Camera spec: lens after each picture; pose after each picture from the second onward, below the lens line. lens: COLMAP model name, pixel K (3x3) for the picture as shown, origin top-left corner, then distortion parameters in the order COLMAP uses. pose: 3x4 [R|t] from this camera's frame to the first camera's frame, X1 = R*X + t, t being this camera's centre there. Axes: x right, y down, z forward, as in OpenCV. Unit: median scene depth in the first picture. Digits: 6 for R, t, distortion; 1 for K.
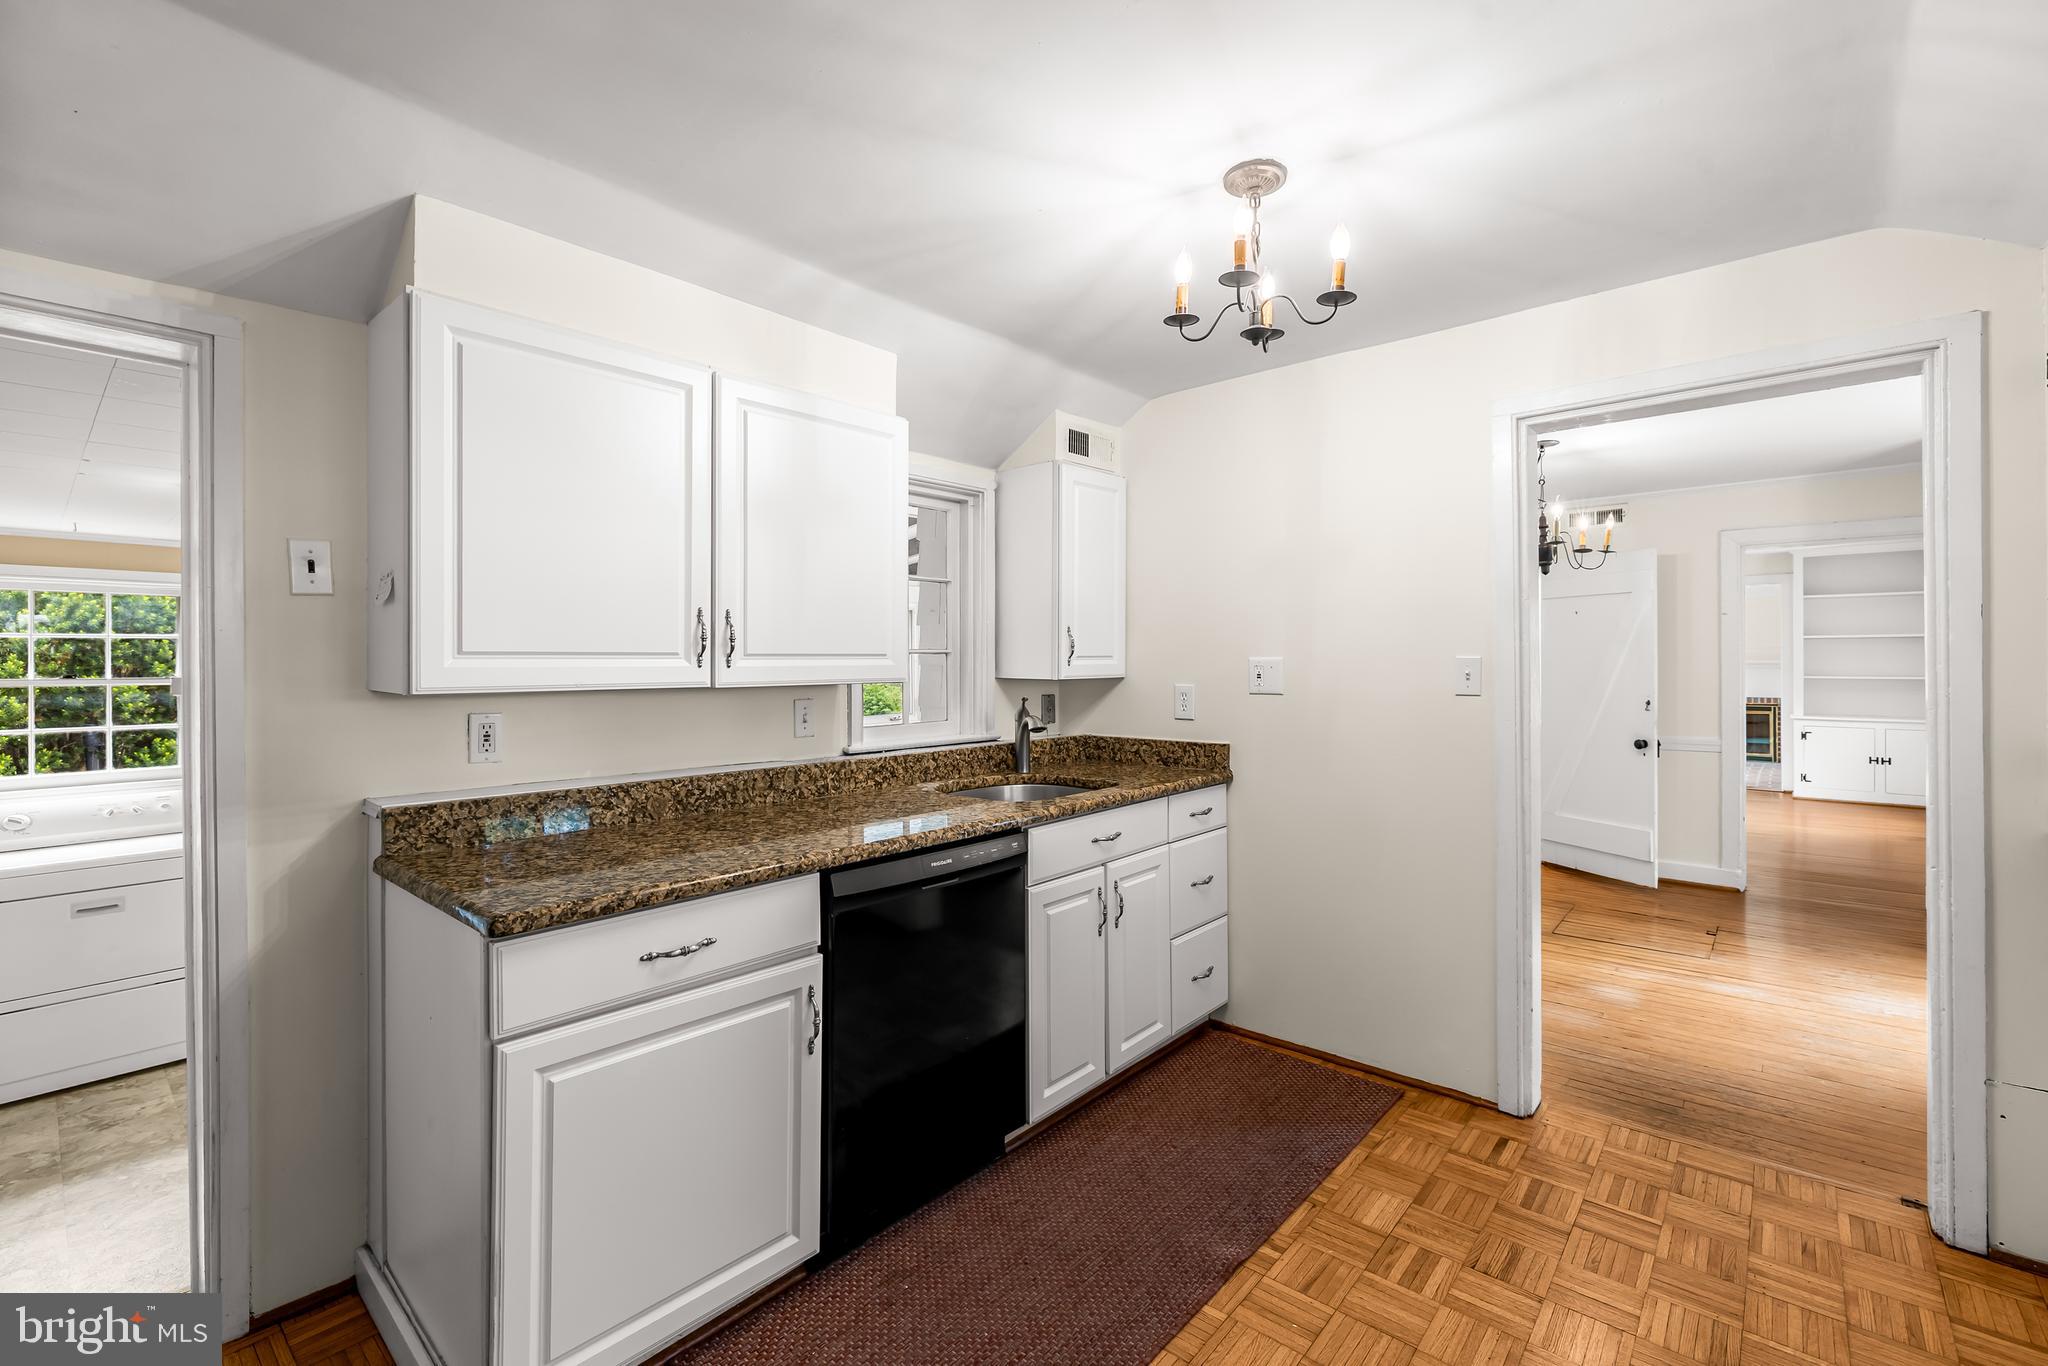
lens RADIAL K [[881.7, 0, 1033.3], [0, 881.7, 663.0], [0, 0, 1]] dist [-0.001187, 0.000450]
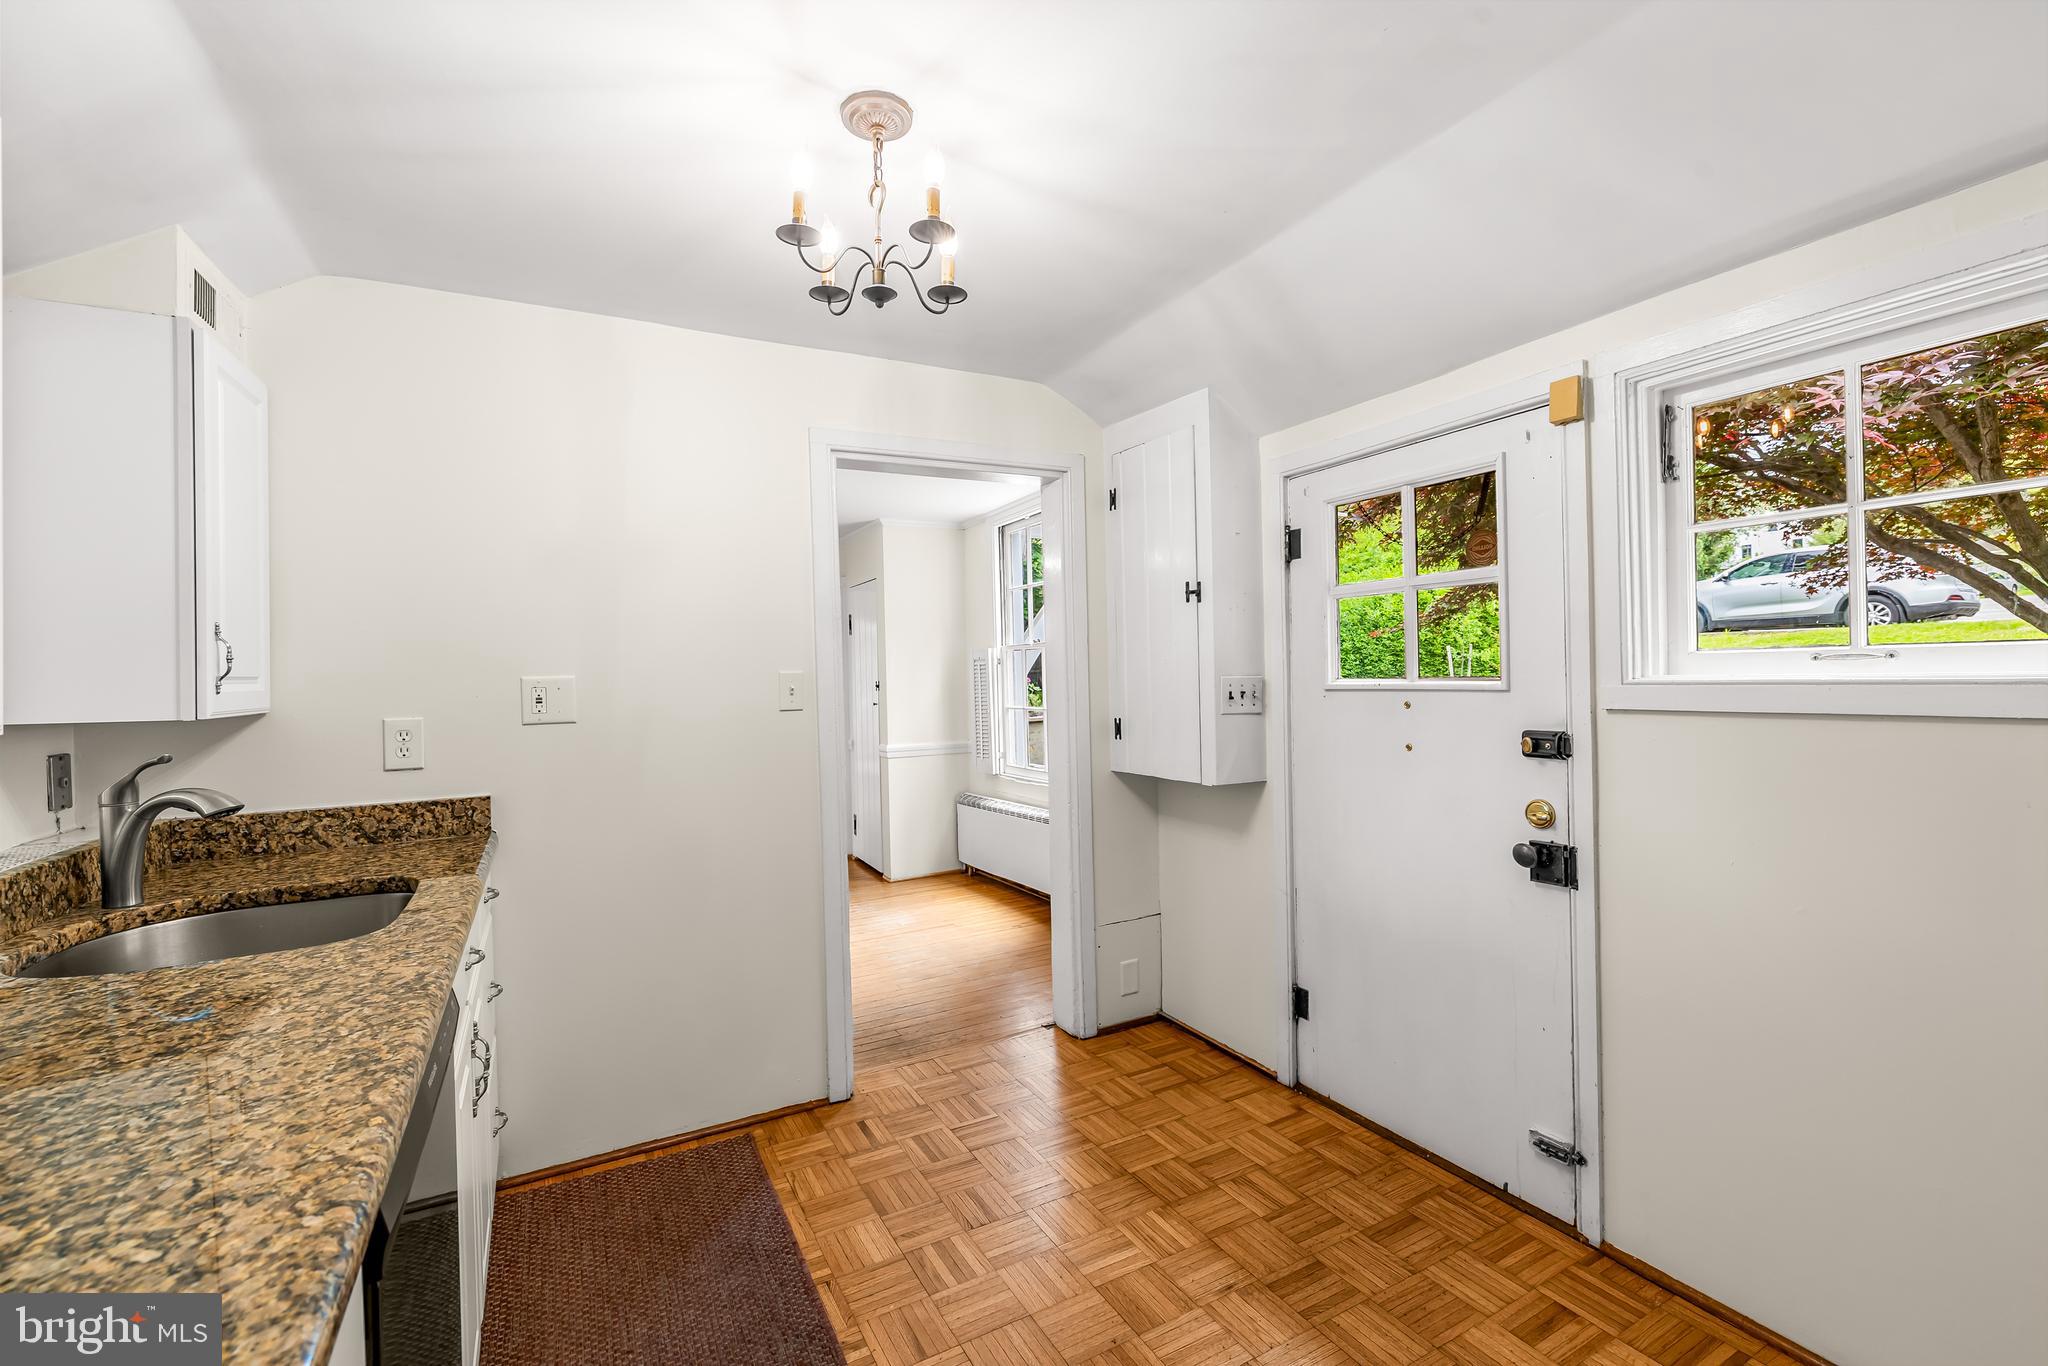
lens RADIAL K [[881.7, 0, 1010.8], [0, 881.7, 679.6], [0, 0, 1]] dist [-0.001187, 0.000450]
pose [[0.362861, -0.011719, 0.931770, -0.344605], [0.022414, 0.999741, 0.003846, 0.003200], [-0.931574, 0.019489, 0.363030, 0.383583]]
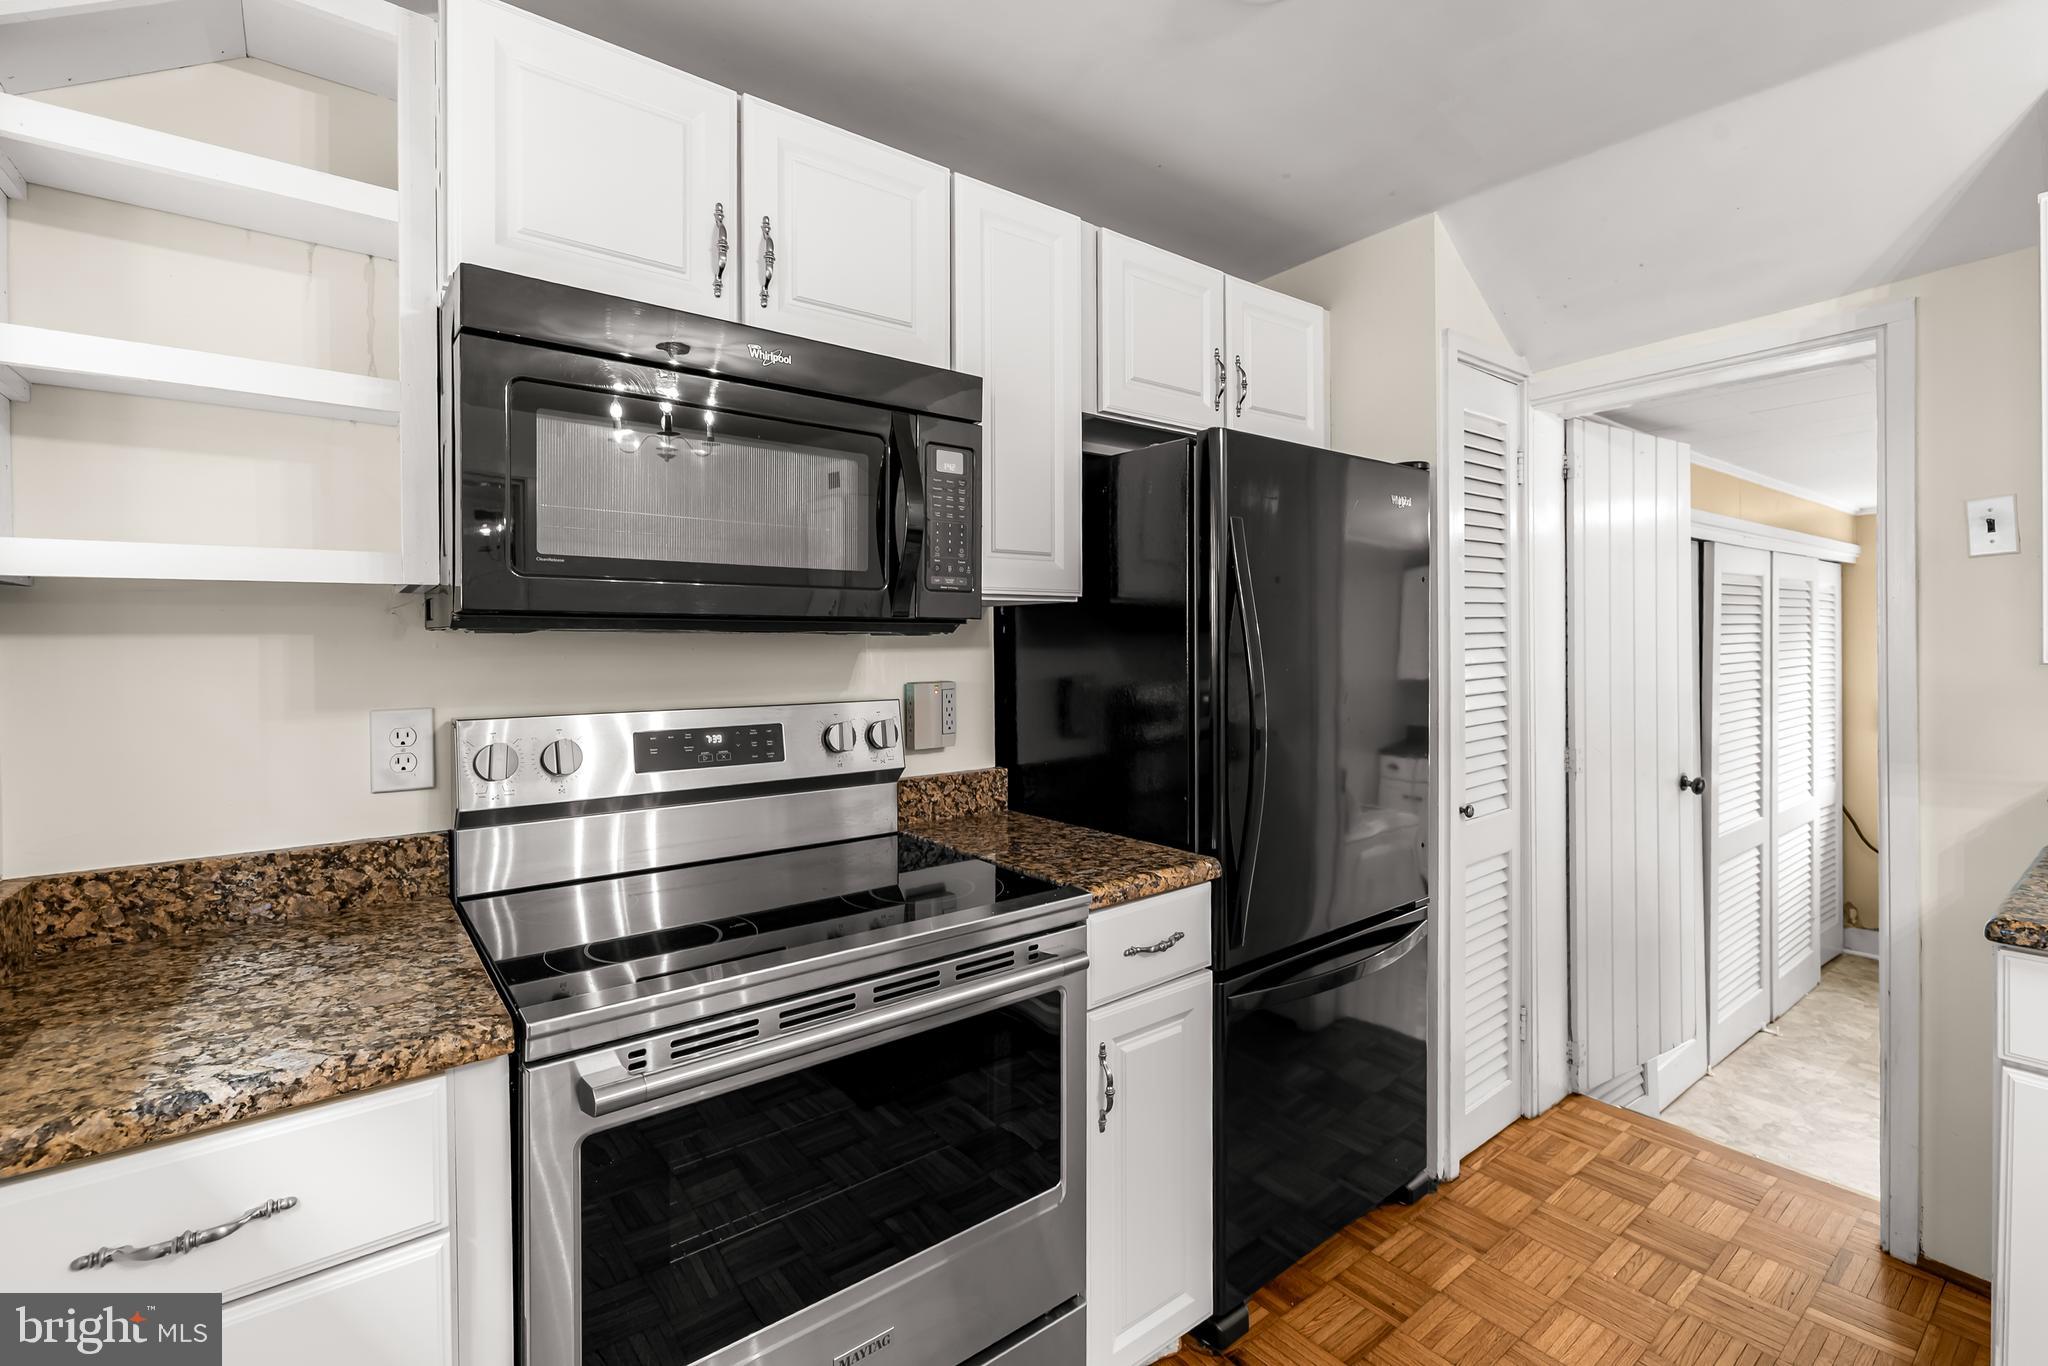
lens RADIAL K [[881.7, 0, 1005.5], [0, 881.7, 650.7], [0, 0, 1]] dist [-0.001187, 0.000450]
pose [[-0.205583, 0.016845, -0.978495, 0.222544], [0.017538, 0.999755, 0.013526, -0.004519], [0.978483, -0.014380, -0.205828, 0.104697]]
